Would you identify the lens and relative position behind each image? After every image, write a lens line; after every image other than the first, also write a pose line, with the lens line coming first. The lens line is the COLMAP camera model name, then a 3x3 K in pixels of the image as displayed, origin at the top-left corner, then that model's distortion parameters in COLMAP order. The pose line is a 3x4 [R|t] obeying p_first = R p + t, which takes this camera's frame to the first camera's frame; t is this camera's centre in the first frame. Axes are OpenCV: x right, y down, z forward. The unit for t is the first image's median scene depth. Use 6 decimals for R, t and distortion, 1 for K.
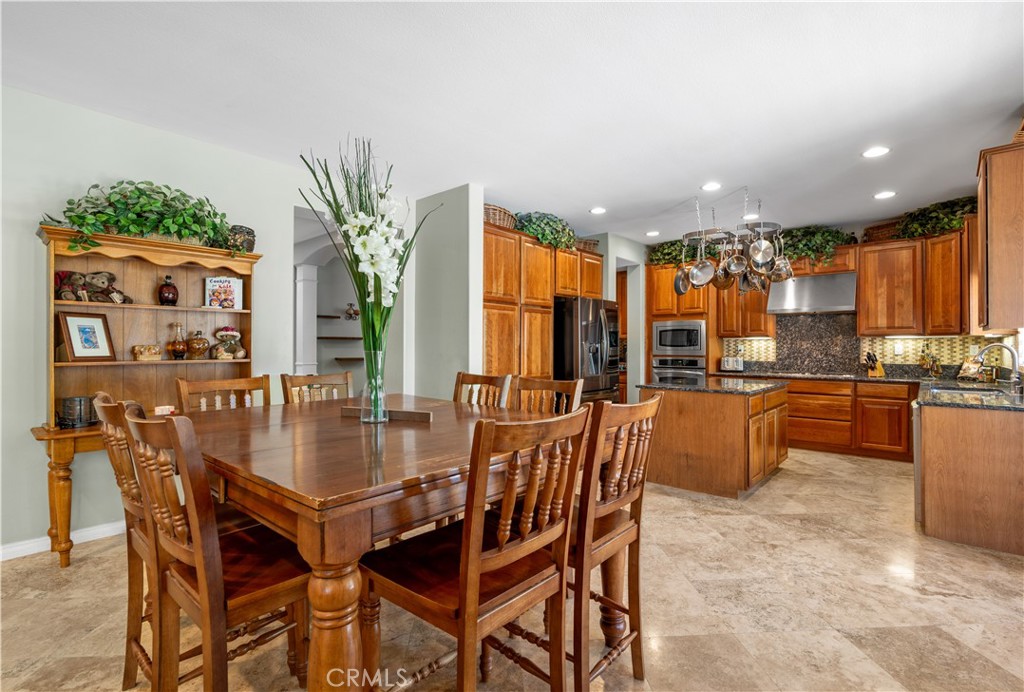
lens RADIAL K [[478.9, 0, 518.4], [0, 478.9, 345.4], [0, 0, 1]] dist [-0.010271, 0.002958]
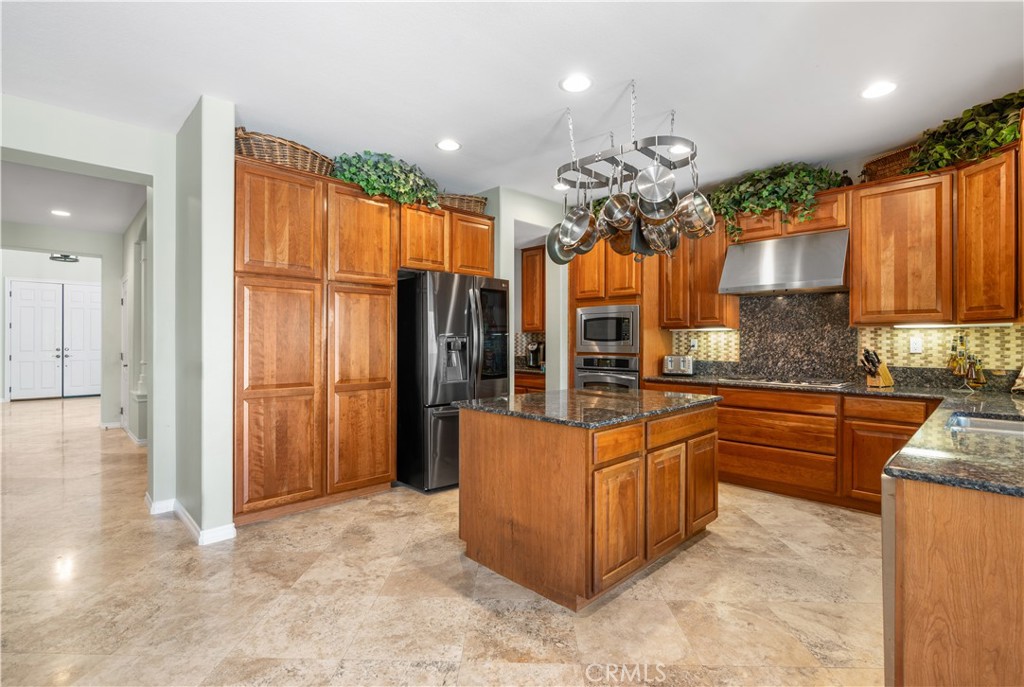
lens RADIAL K [[478.9, 0, 507.6], [0, 478.9, 341.7], [0, 0, 1]] dist [-0.010271, 0.002958]
pose [[0.996168, -0.001185, -0.087453, 0.310681], [0.001566, 0.999990, 0.004290, 0.000199], [0.087447, -0.004411, 0.996159, 0.313707]]
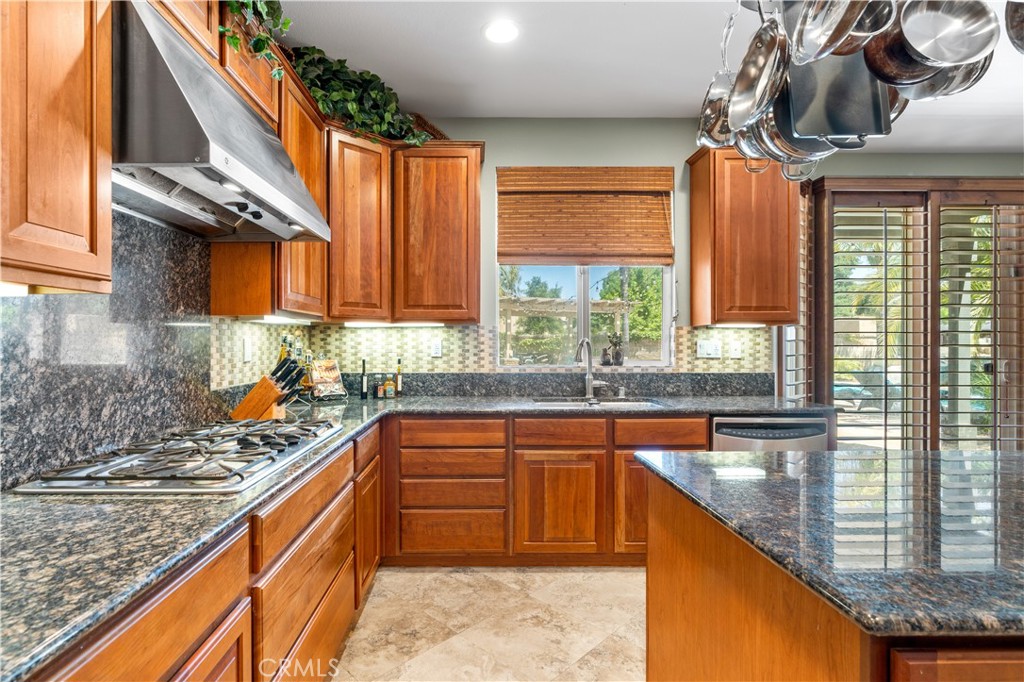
lens RADIAL K [[478.9, 0, 511.0], [0, 478.9, 342.5], [0, 0, 1]] dist [-0.010271, 0.002958]
pose [[-0.651676, -0.003720, 0.758488, 0.345841], [-0.003085, 0.999993, 0.002254, 0.001217], [-0.758491, -0.000871, -0.651683, 1.158553]]
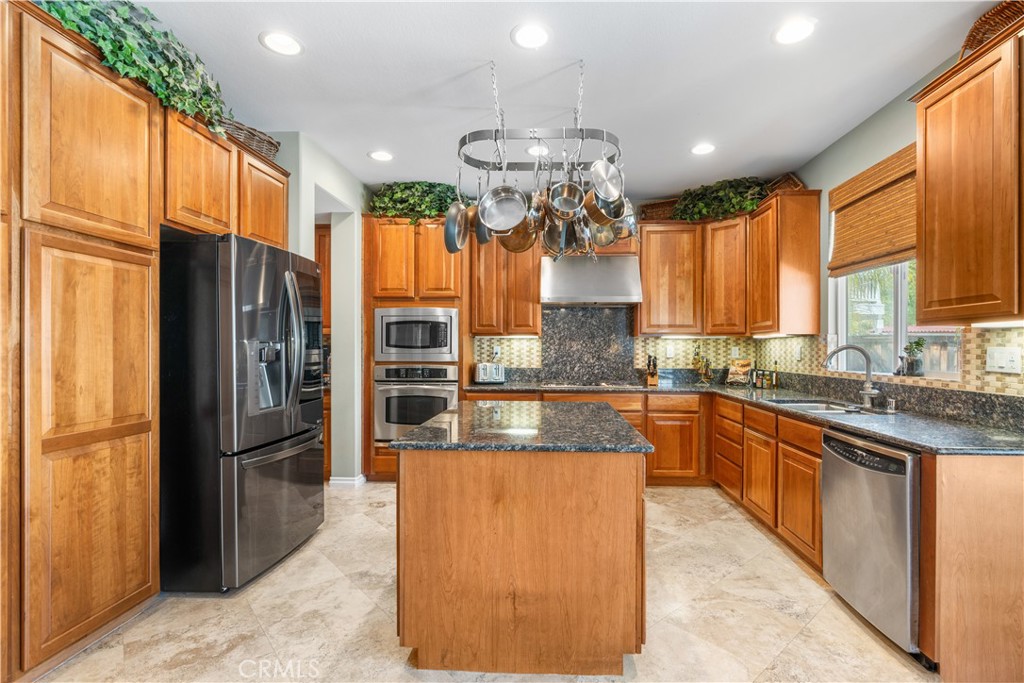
lens RADIAL K [[478.9, 0, 534.1], [0, 478.9, 351.2], [0, 0, 1]] dist [-0.010271, 0.002958]
pose [[0.782987, -0.003894, 0.622026, 0.072996], [-0.002738, 0.999949, 0.009707, -0.000027], [-0.622032, -0.009304, 0.782936, 0.501126]]
